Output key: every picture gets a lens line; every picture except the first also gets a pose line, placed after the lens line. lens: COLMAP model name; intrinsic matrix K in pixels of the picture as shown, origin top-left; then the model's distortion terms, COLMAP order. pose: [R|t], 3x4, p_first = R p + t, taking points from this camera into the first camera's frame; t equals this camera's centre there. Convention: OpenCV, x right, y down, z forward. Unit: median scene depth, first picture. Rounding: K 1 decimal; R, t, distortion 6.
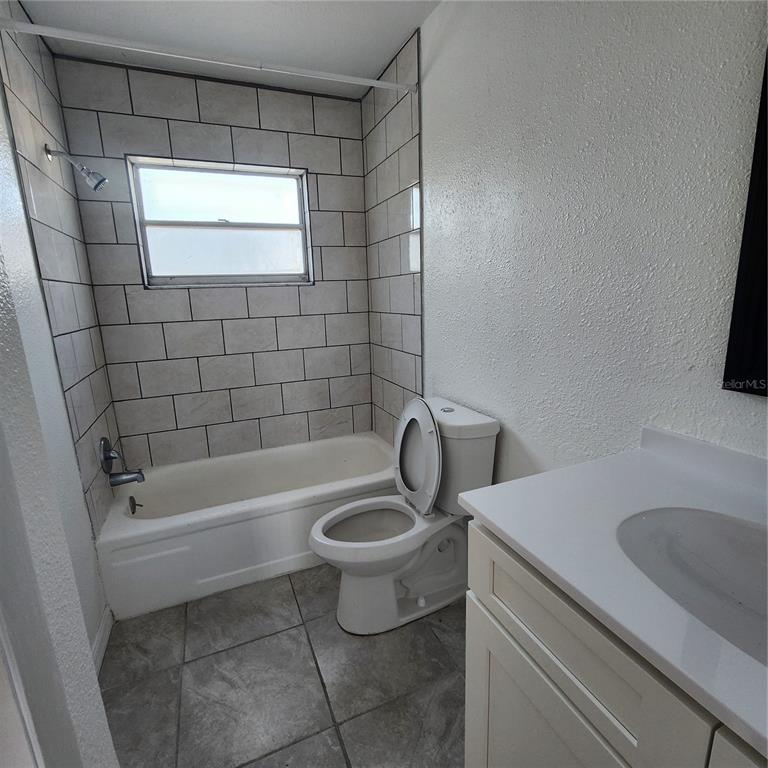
lens RADIAL K [[415.5, 0, 386.6], [0, 415.5, 378.7], [0, 0, 1]] dist [0.003351, -0.003475]
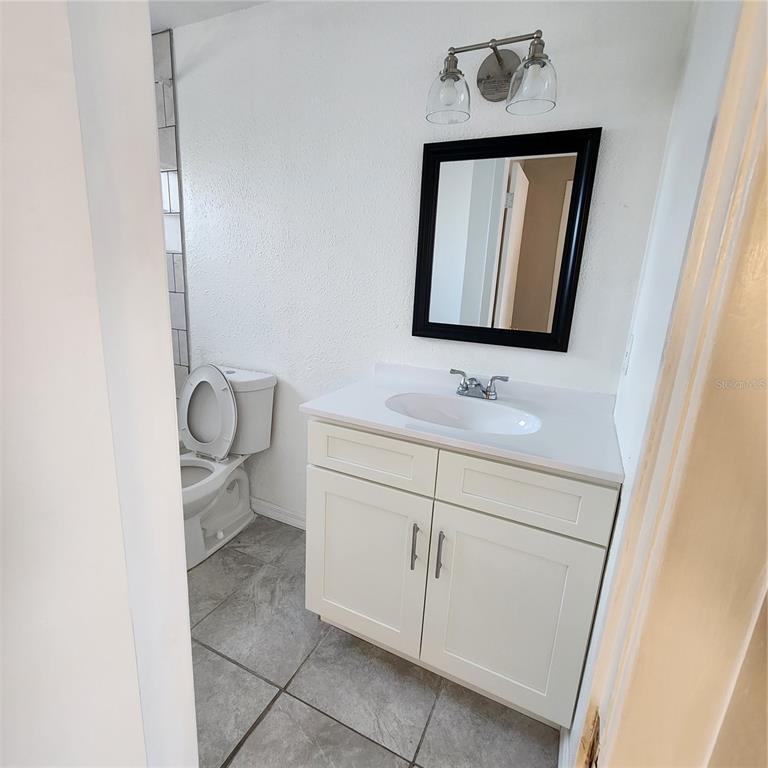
lens RADIAL K [[415.5, 0, 381.3], [0, 415.5, 384.4], [0, 0, 1]] dist [0.003351, -0.003475]
pose [[0.749130, -0.096550, 0.655349, -0.323870], [0.066771, 0.995288, 0.070305, 0.054756], [-0.659049, -0.008909, 0.752047, -0.209050]]
